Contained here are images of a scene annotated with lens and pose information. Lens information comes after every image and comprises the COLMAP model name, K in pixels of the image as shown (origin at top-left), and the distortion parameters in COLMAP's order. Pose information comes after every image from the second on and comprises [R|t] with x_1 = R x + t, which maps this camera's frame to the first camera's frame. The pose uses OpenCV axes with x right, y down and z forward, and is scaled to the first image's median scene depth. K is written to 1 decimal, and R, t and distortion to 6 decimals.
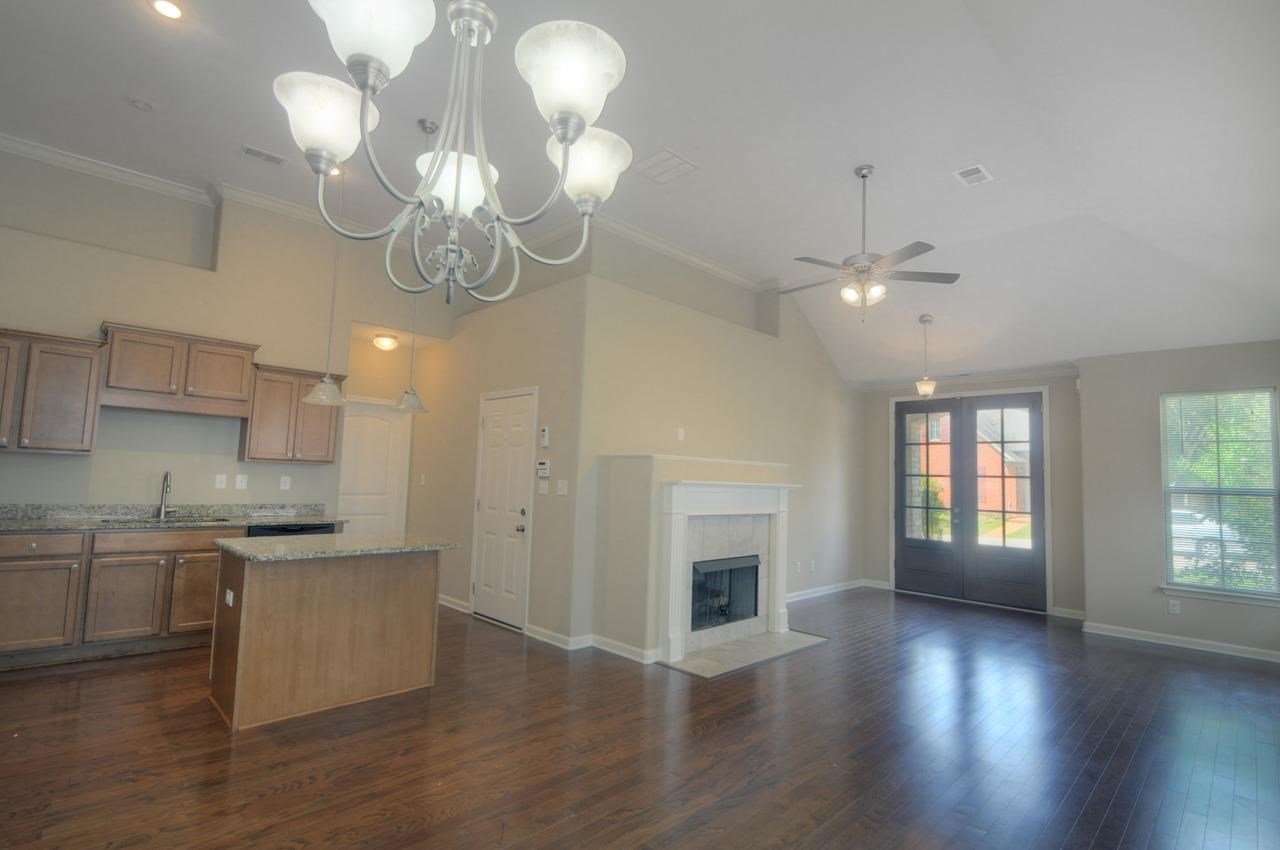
lens RADIAL K [[643.9, 0, 636.2], [0, 643.9, 415.6], [0, 0, 1]] dist [-0.021080, -0.003469]
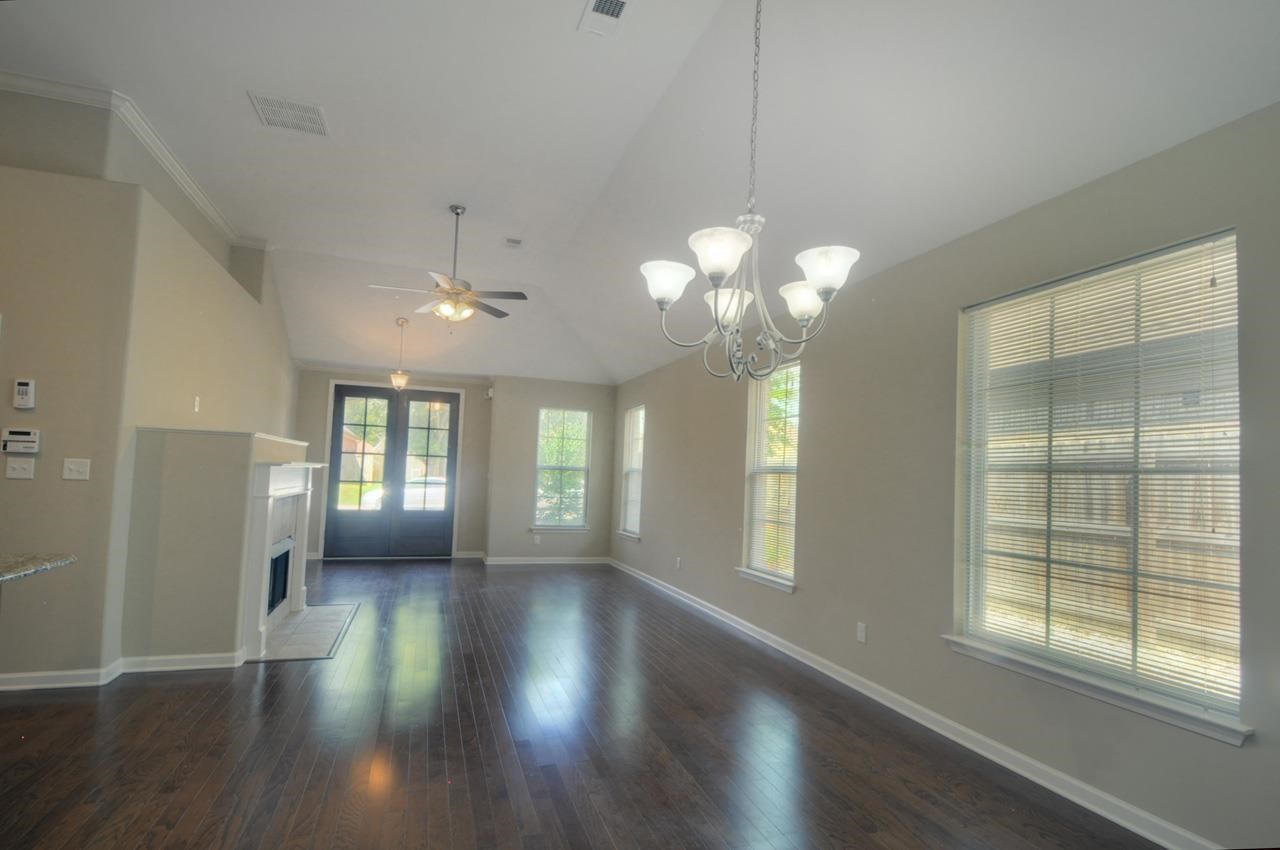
lens RADIAL K [[614.1, 0, 668.6], [0, 614.1, 424.5], [0, 0, 1]] dist [-0.007270, -0.001911]
pose [[0.360175, 0.058215, 0.931066, -0.504061], [-0.117269, 0.992959, -0.016720, -0.003221], [-0.925485, -0.103163, 0.364466, 0.145809]]
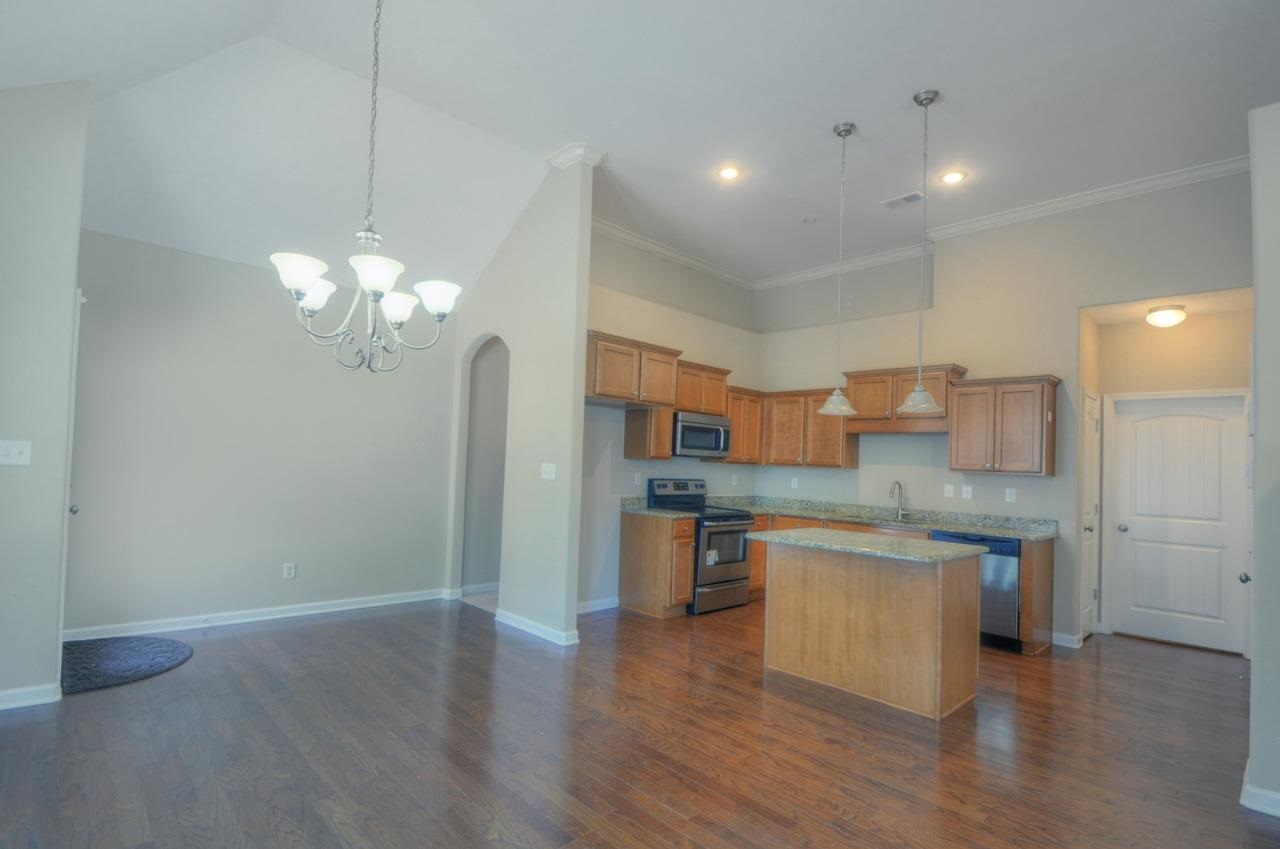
lens RADIAL K [[592.3, 0, 605.0], [0, 592.3, 446.4], [0, 0, 1]] dist [0.008754, -0.010061]
pose [[-0.045910, -0.062128, -0.997012, 0.408146], [0.055907, 0.996340, -0.064661, 0.060498], [0.997380, -0.058709, -0.042268, 0.464296]]
